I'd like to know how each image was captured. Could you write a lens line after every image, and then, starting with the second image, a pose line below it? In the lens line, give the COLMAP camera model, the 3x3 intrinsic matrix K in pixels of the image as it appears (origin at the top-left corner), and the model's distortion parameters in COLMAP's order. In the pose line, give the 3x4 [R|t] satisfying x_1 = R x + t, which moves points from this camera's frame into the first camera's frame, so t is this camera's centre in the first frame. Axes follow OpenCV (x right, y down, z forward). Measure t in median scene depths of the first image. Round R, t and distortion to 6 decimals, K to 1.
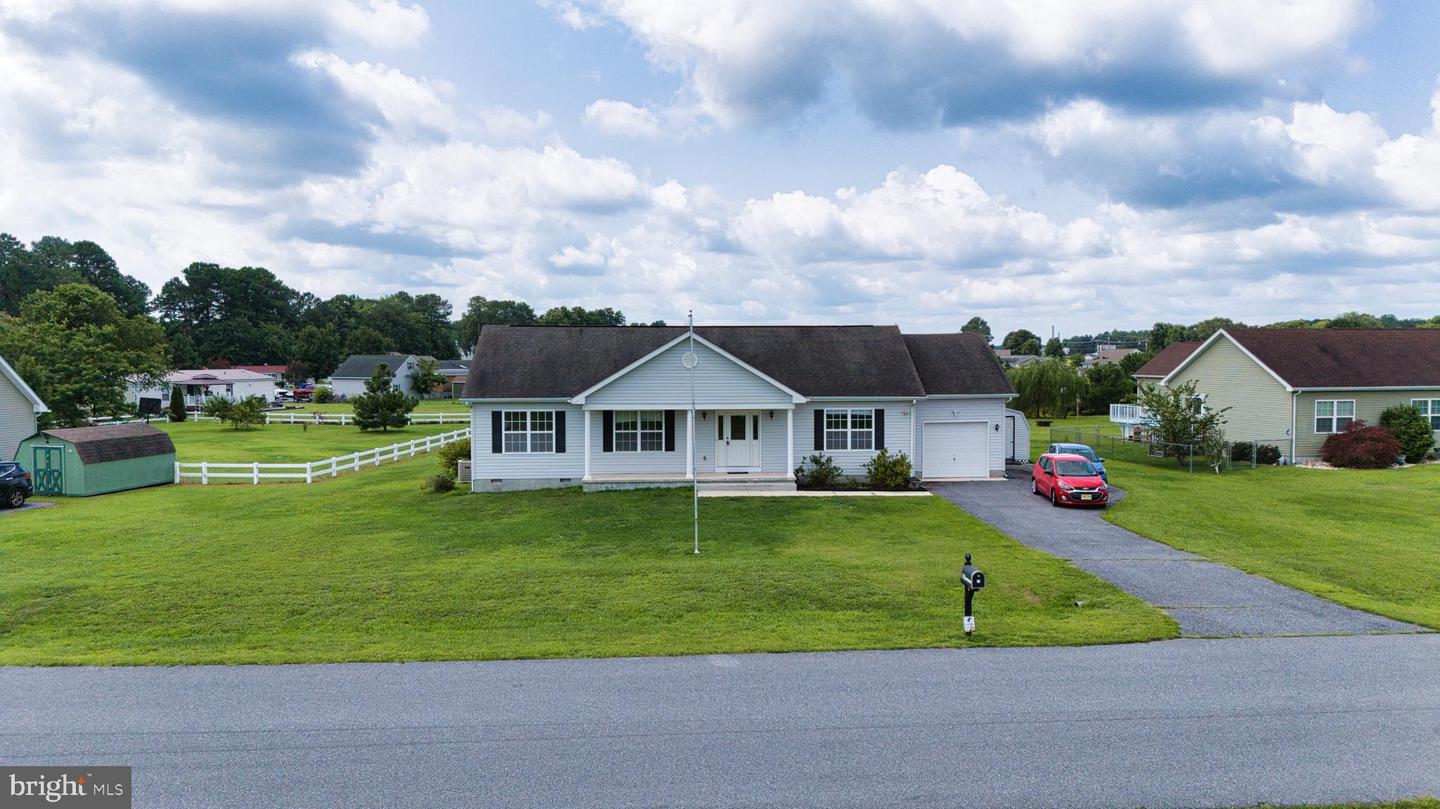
lens RADIAL K [[1017.2, 0, 727.0], [0, 1017.2, 404.0], [0, 0, 1]] dist [0.072720, -0.076334]
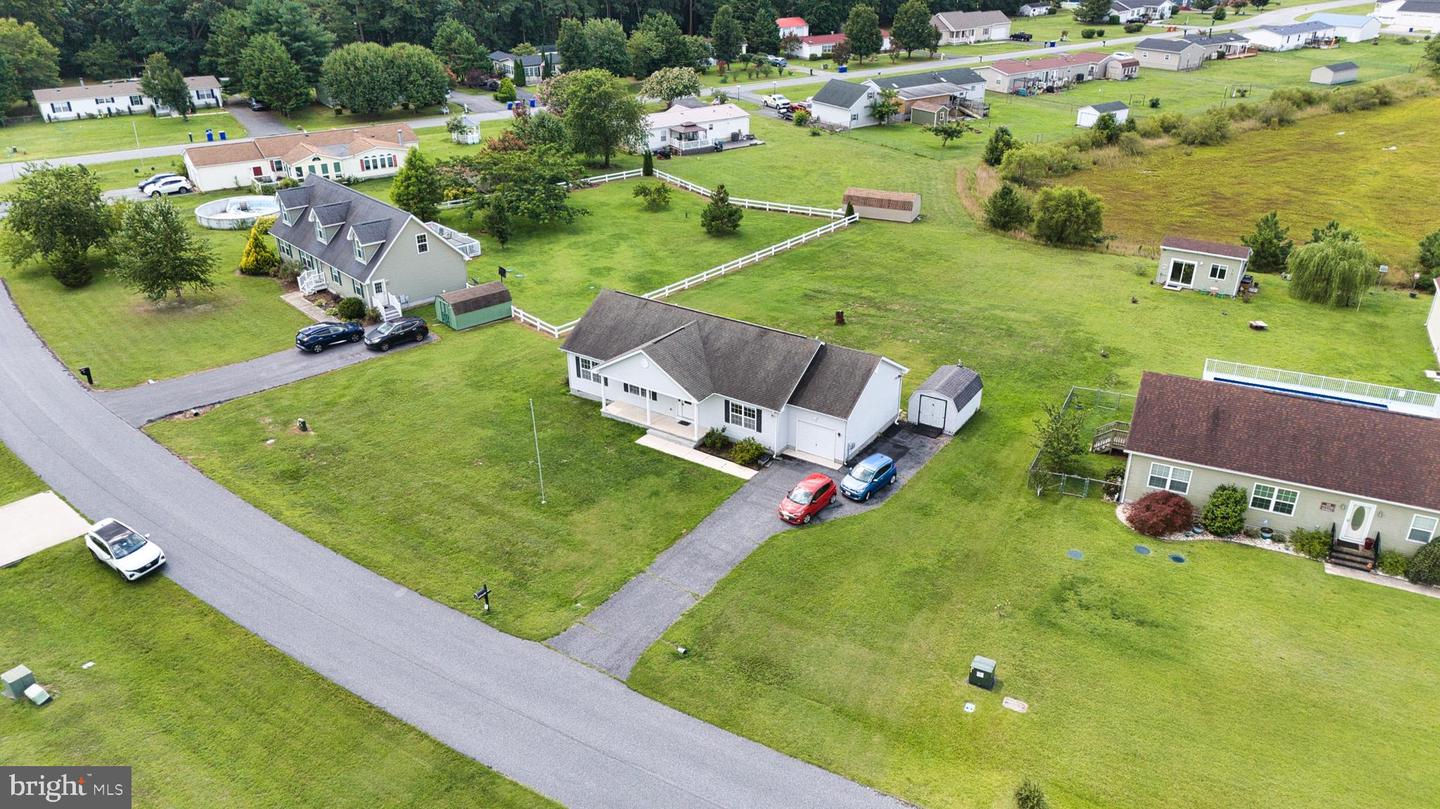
lens RADIAL K [[1017.2, 0, 727.0], [0, 1017.2, 404.0], [0, 0, 1]] dist [0.072720, -0.076334]
pose [[0.796535, 0.267666, -0.542113, 0.965793], [-0.025715, 0.910847, 0.411943, -0.652874], [0.604045, -0.314187, 0.732405, -0.186004]]
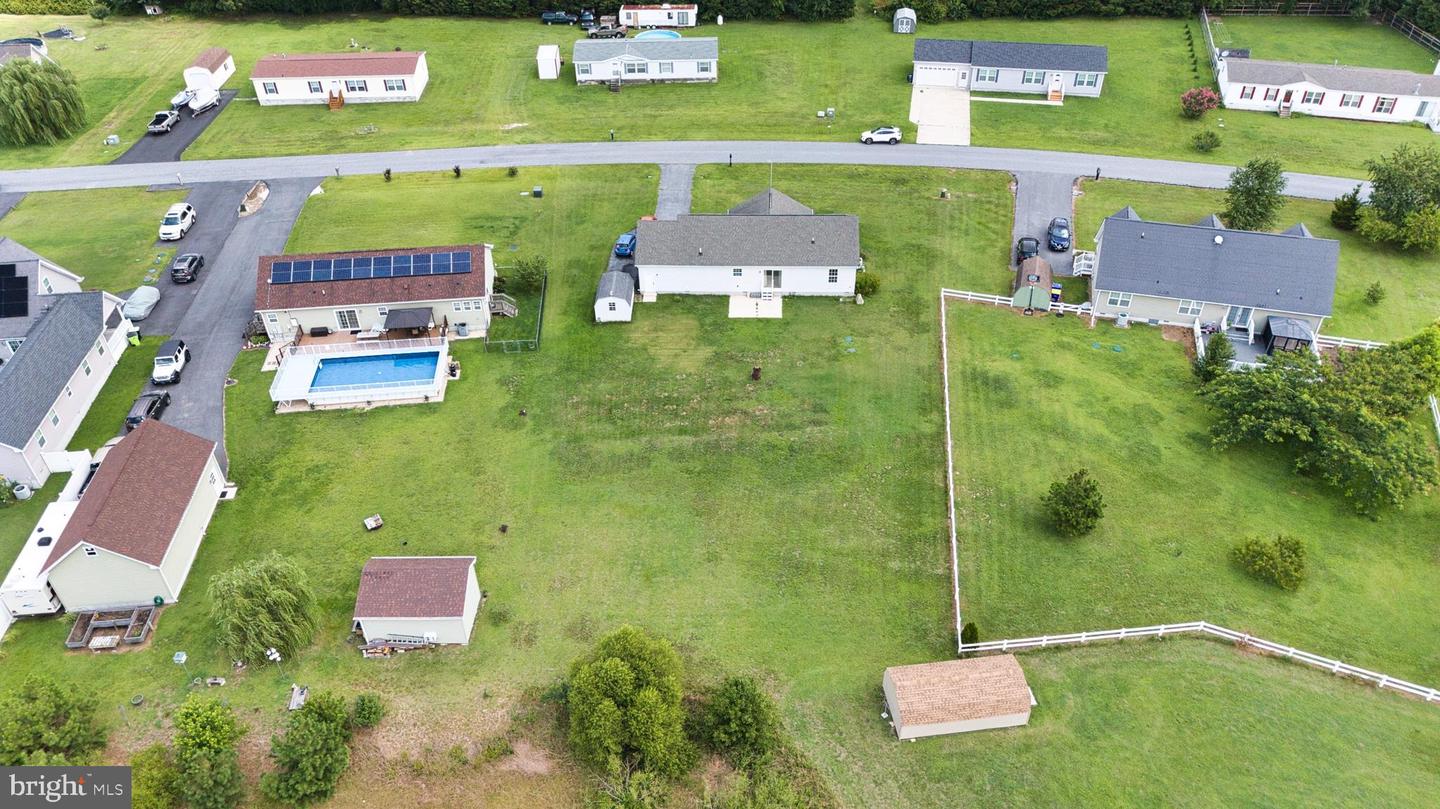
lens RADIAL K [[1017.2, 0, 727.0], [0, 1017.2, 404.0], [0, 0, 1]] dist [0.072720, -0.076334]
pose [[-0.995851, -0.045625, 0.078736, -0.155813], [0.016090, 0.763321, 0.645819, -1.363425], [-0.089567, 0.644406, -0.759420, 3.342333]]
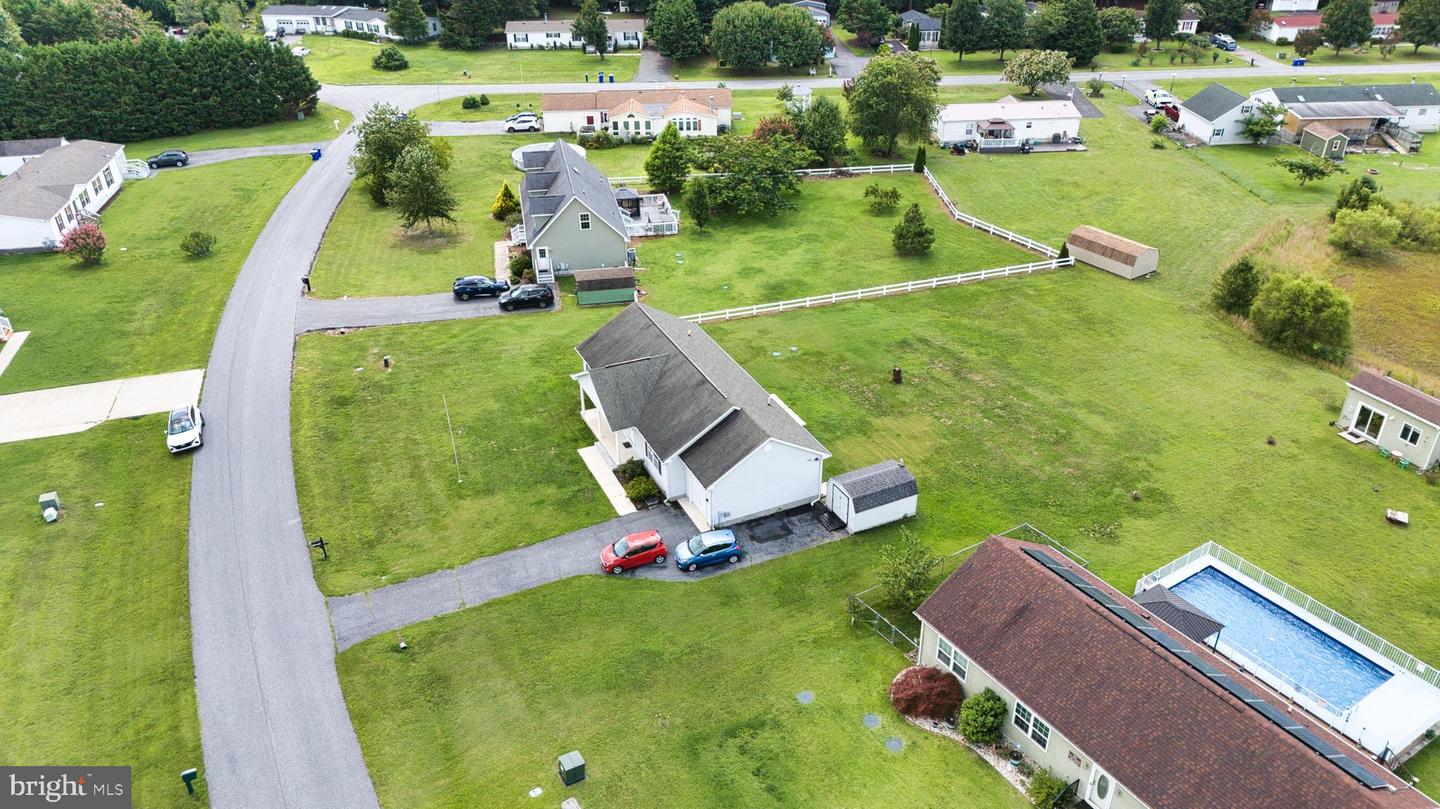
lens RADIAL K [[1017.2, 0, 727.0], [0, 1017.2, 404.0], [0, 0, 1]] dist [0.072720, -0.076334]
pose [[0.369476, 0.465963, -0.803969, 1.487363], [-0.033465, 0.871300, 0.489608, -0.882202], [0.928638, -0.153994, 0.337517, 0.555473]]
